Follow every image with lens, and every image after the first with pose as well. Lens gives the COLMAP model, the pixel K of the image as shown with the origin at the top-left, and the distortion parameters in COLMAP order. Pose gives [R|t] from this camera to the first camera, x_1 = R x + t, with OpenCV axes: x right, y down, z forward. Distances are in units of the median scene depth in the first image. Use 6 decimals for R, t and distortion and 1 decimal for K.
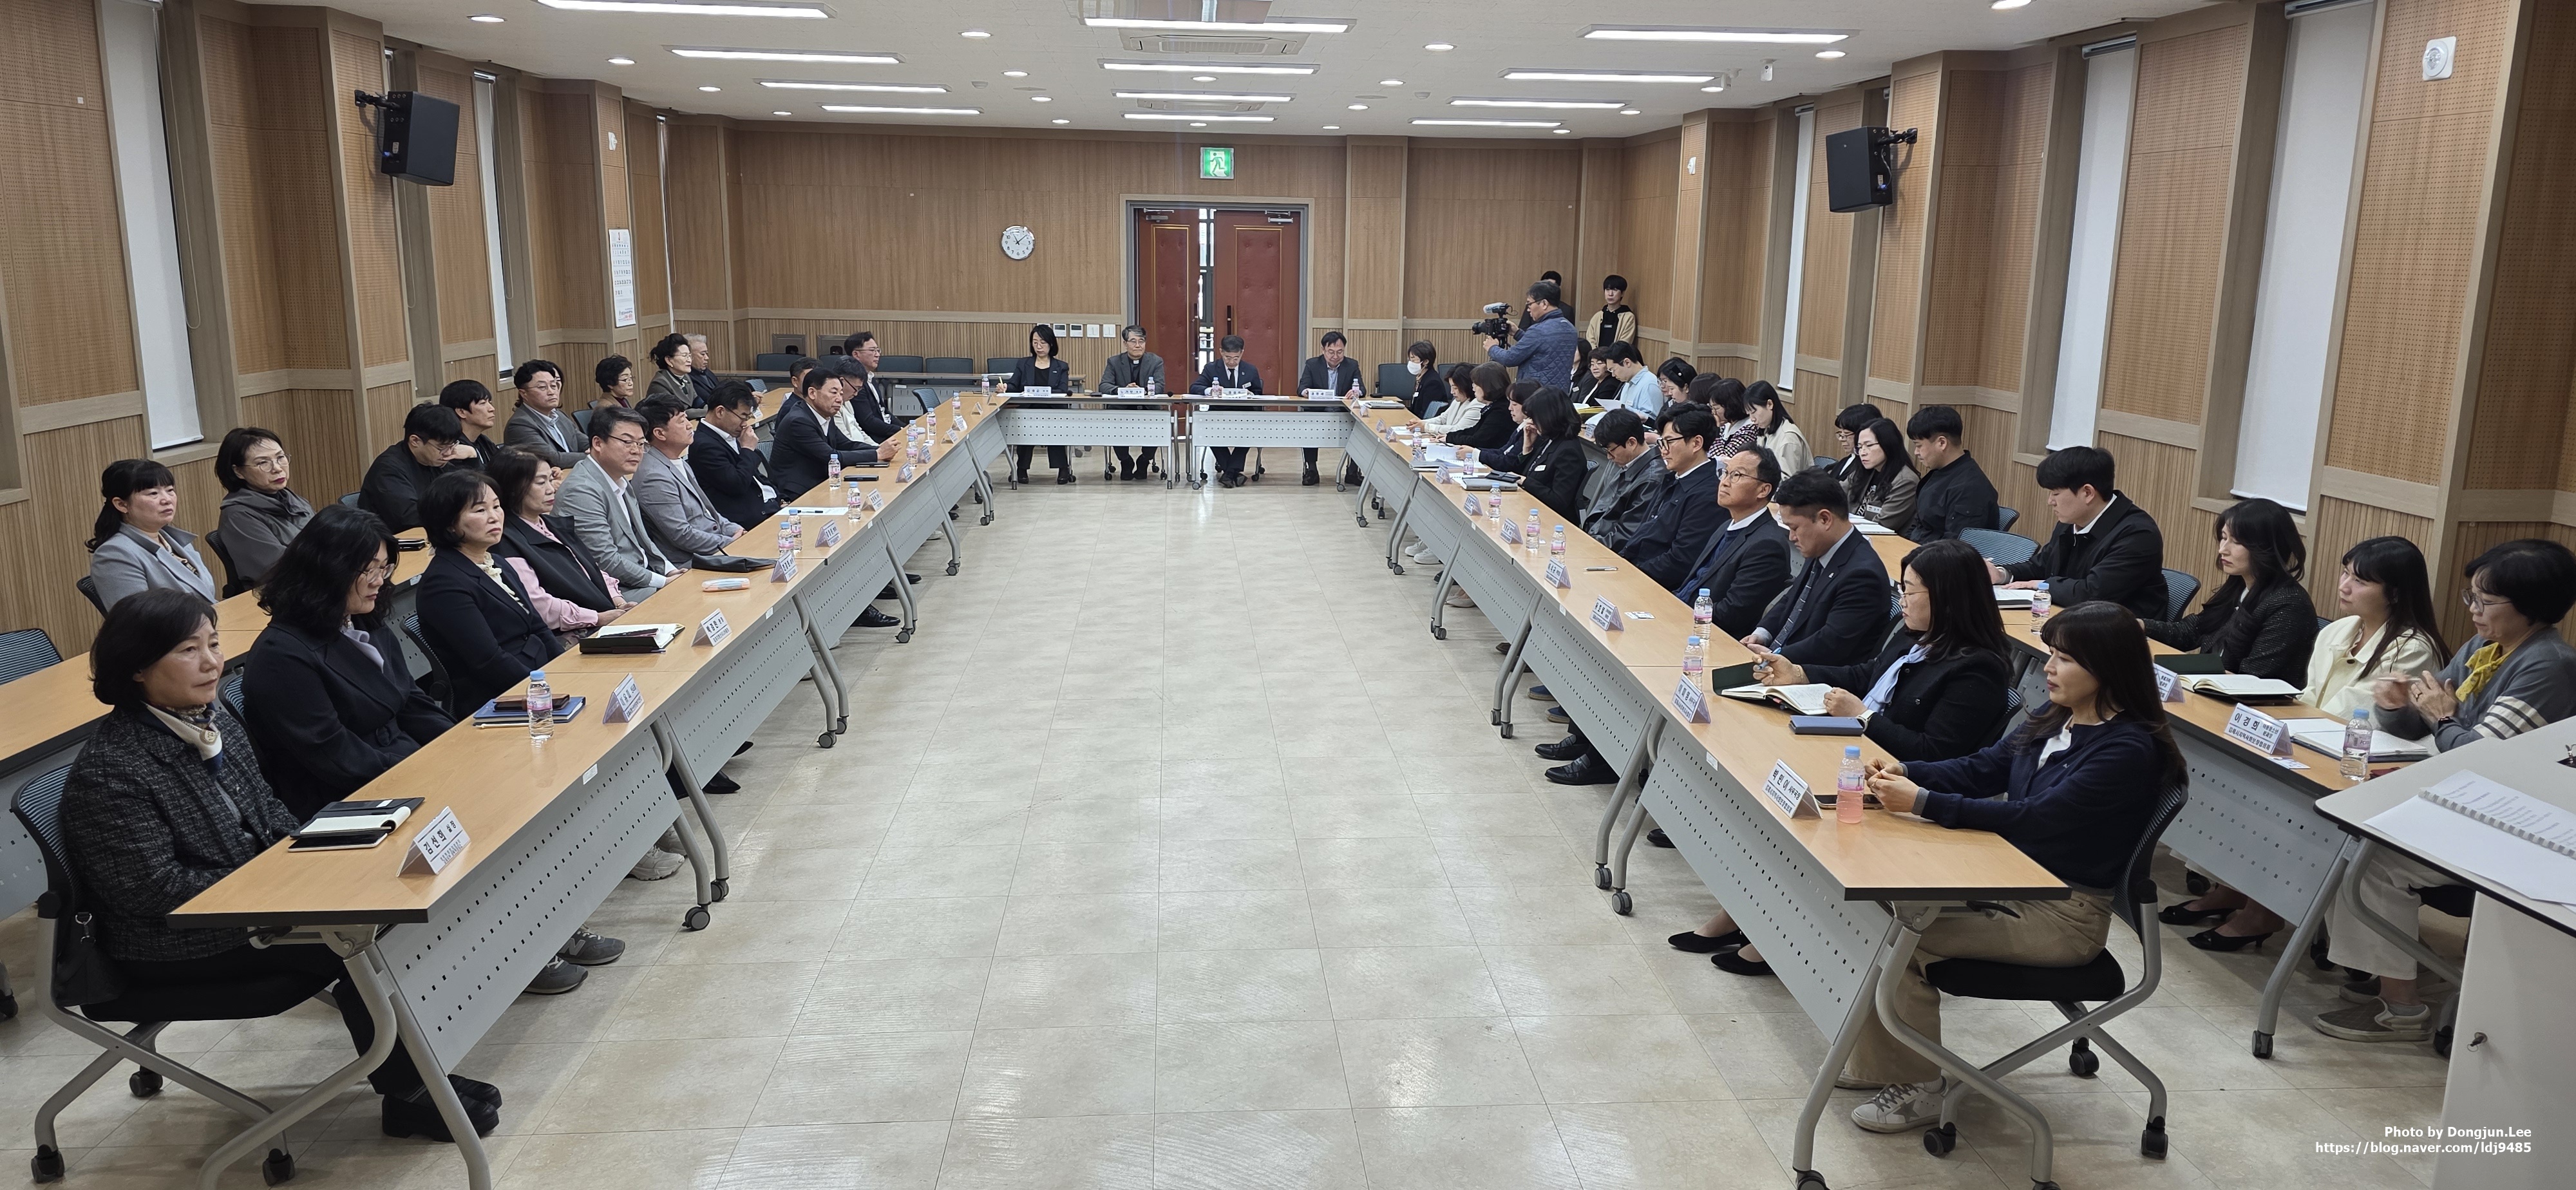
lens RADIAL K [[1703.6, 0, 1323.9], [0, 1703.6, 595.1], [0, 0, 1]] dist [0.087667, -0.096001]
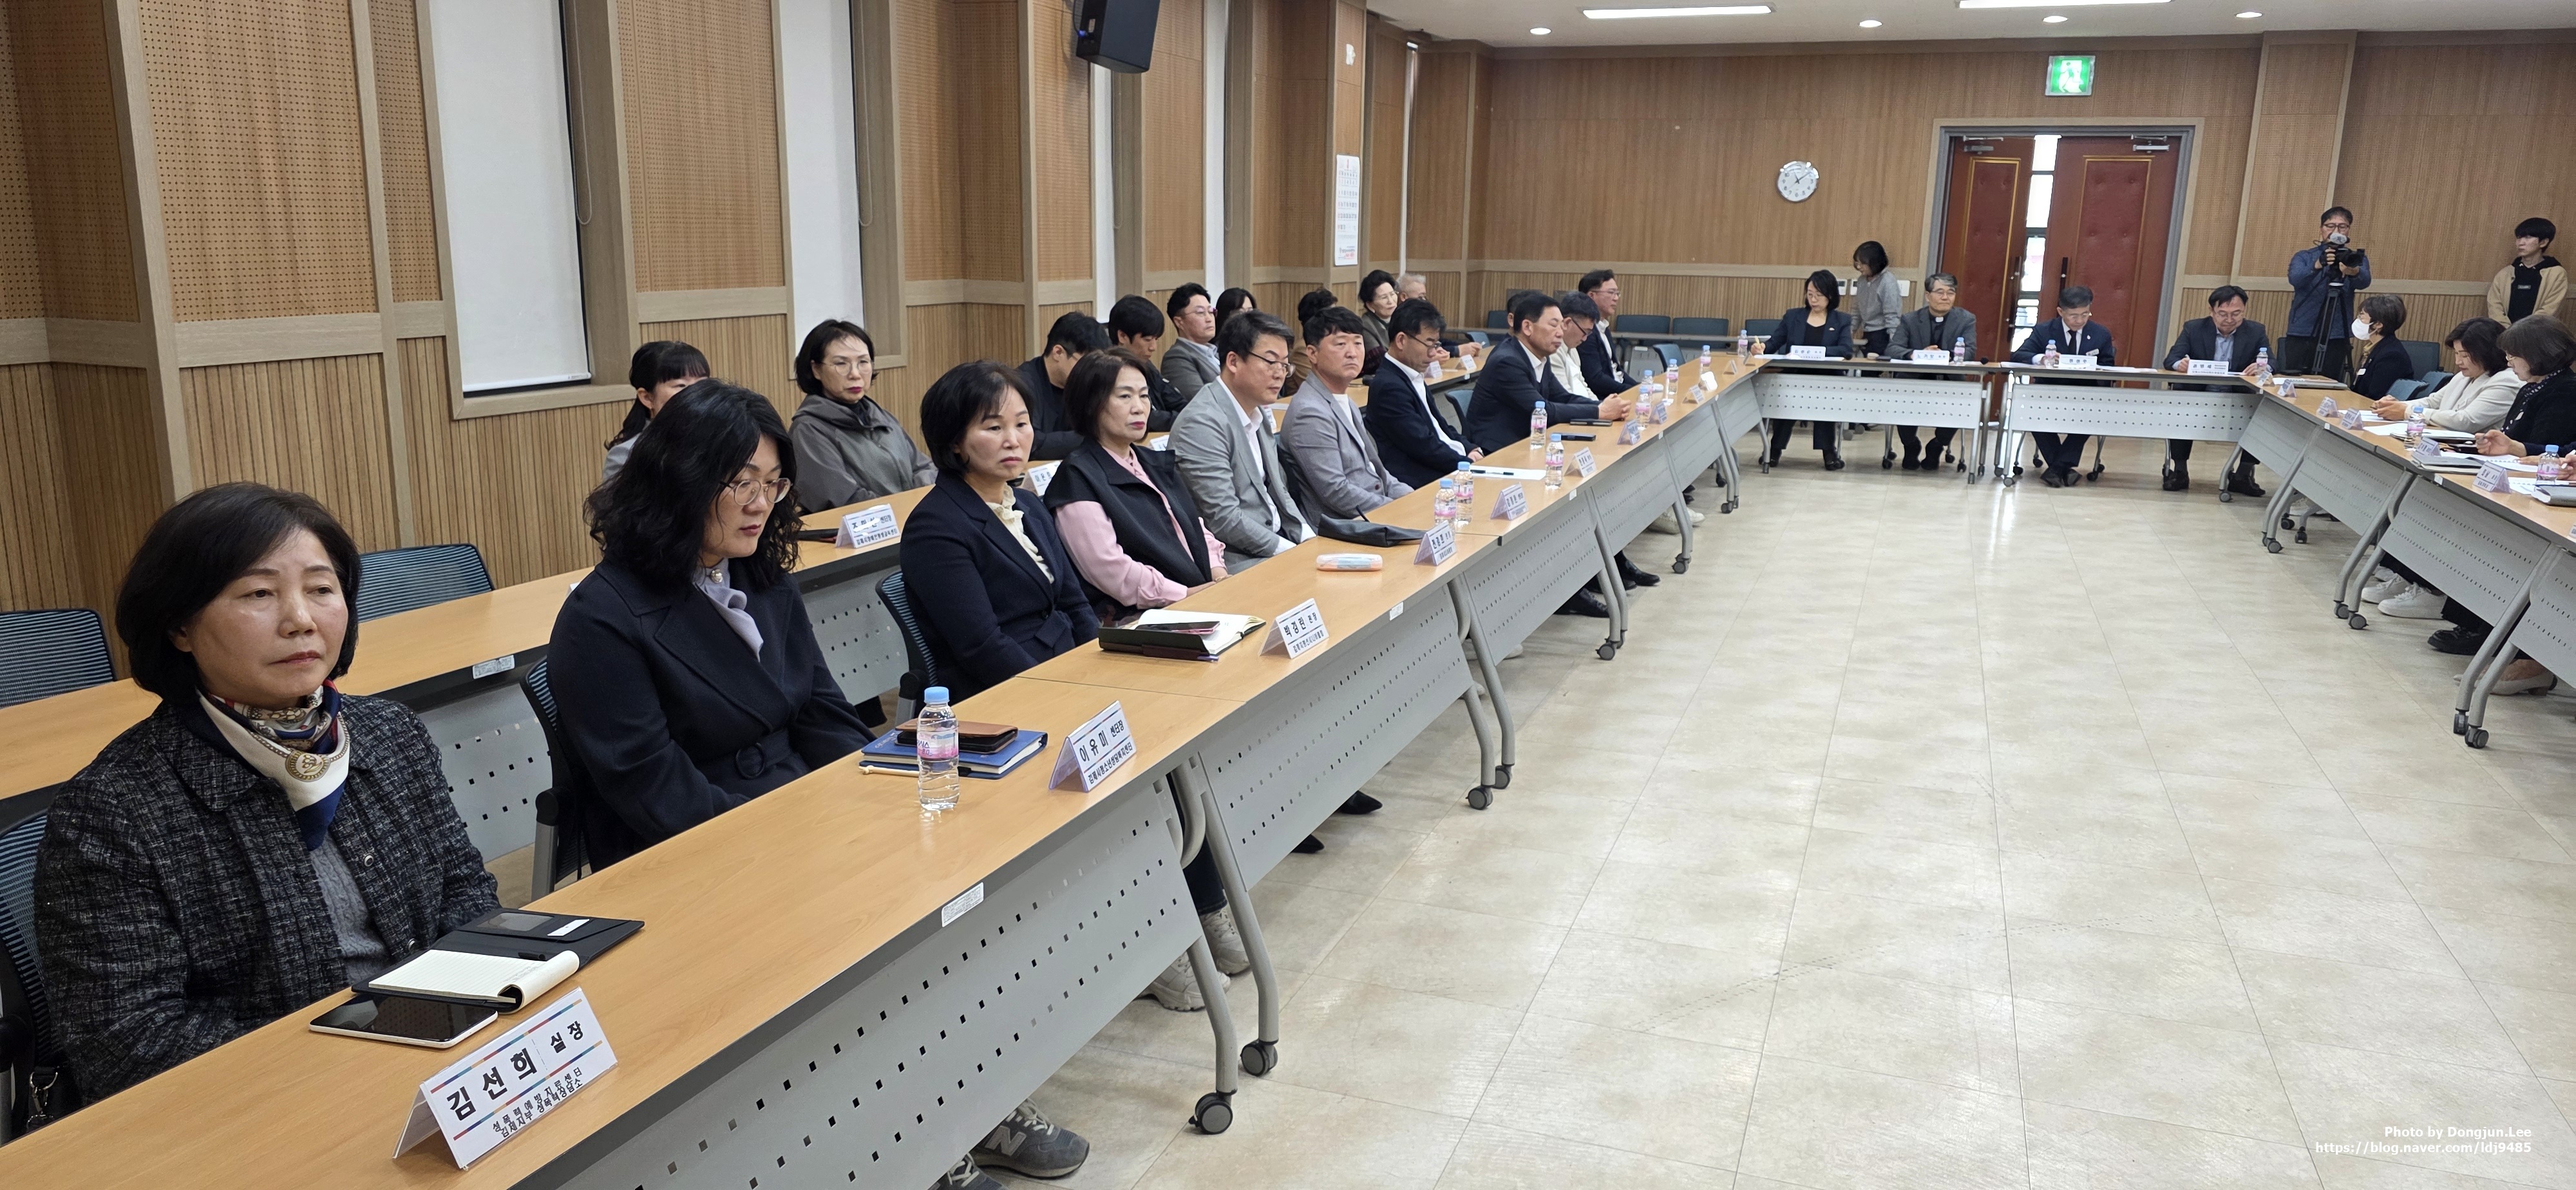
lens RADIAL K [[1703.6, 0, 1323.9], [0, 1703.6, 595.1], [0, 0, 1]] dist [0.087667, -0.096001]
pose [[0.910394, 0.090325, -0.403763, -0.059205], [-0.089274, 0.995776, 0.021469, -0.004694], [0.403996, 0.016500, 0.914612, 0.267839]]
